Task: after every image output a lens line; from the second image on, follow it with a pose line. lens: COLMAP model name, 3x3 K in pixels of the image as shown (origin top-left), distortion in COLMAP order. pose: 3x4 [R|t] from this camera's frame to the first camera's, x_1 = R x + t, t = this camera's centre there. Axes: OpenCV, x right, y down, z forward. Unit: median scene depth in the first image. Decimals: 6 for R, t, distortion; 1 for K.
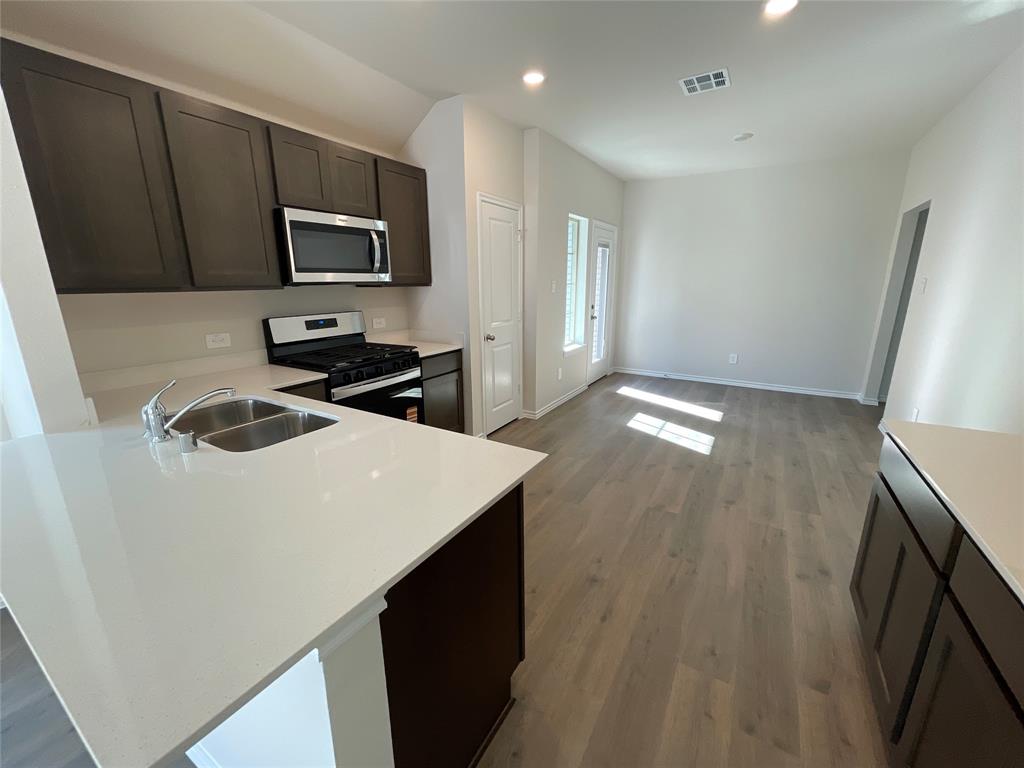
lens RADIAL K [[417.5, 0, 508.4], [0, 417.5, 382.9], [0, 0, 1]] dist [-0.000529, 0.000239]
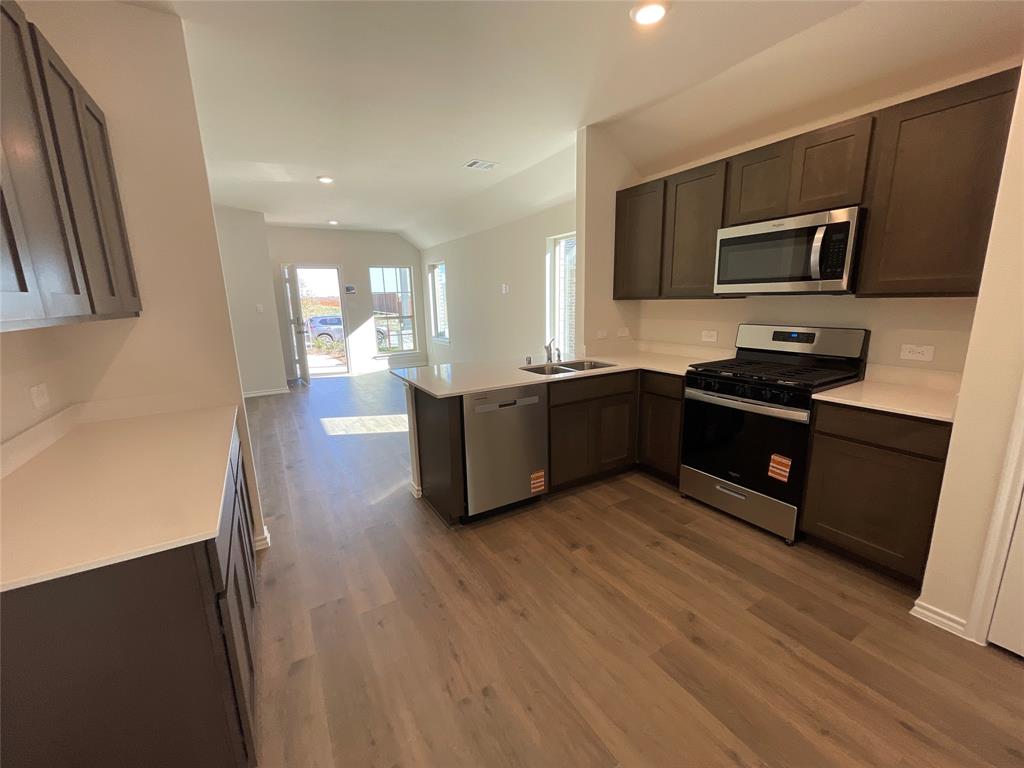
lens RADIAL K [[417.5, 0, 508.4], [0, 417.5, 382.9], [0, 0, 1]] dist [-0.000529, 0.000239]
pose [[-0.466745, 0.196904, -0.862194, 0.792872], [-0.183973, 0.931956, 0.312429, -0.265700], [0.865045, 0.304445, -0.398761, 1.041842]]
